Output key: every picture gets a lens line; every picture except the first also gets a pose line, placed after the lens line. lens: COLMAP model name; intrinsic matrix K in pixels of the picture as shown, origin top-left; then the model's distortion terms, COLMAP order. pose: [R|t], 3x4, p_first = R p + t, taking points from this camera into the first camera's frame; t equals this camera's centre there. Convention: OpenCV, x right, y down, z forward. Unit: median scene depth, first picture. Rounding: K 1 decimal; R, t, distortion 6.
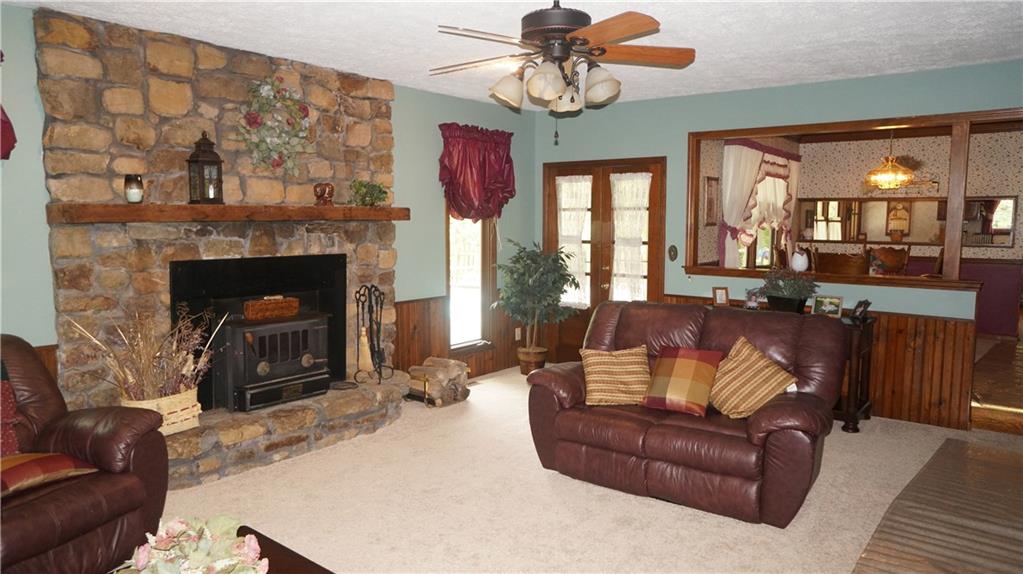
lens RADIAL K [[691.0, 0, 513.5], [0, 691.0, 286.7], [0, 0, 1]] dist [-0.008796, 0.010109]
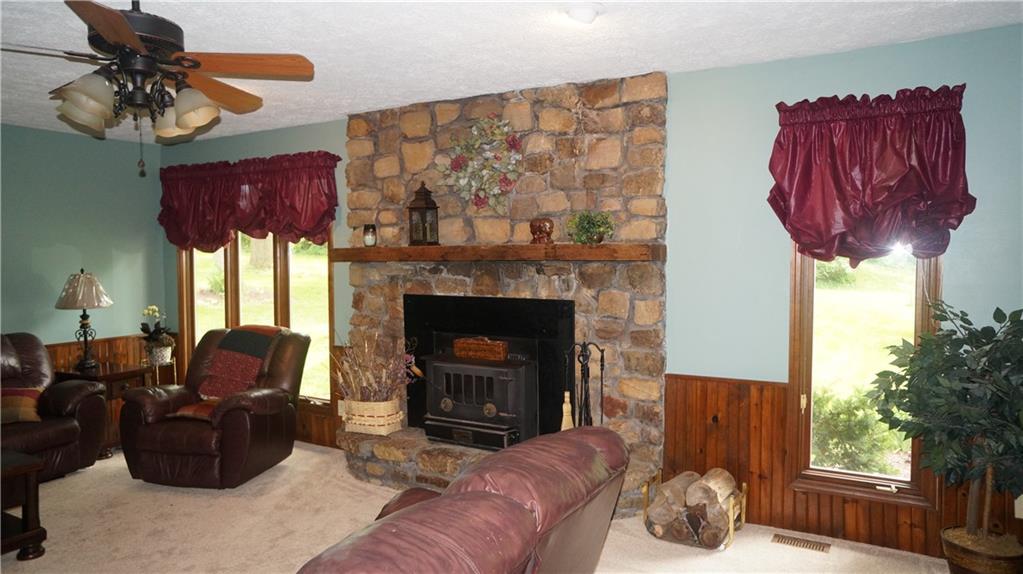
lens RADIAL K [[691.0, 0, 513.0], [0, 691.0, 287.1], [0, 0, 1]] dist [-0.008796, 0.010109]
pose [[0.146253, 0.050653, -0.987950, 0.628441], [-0.091335, 0.995114, 0.037500, -0.098118], [0.985022, 0.084750, 0.150165, 0.889071]]
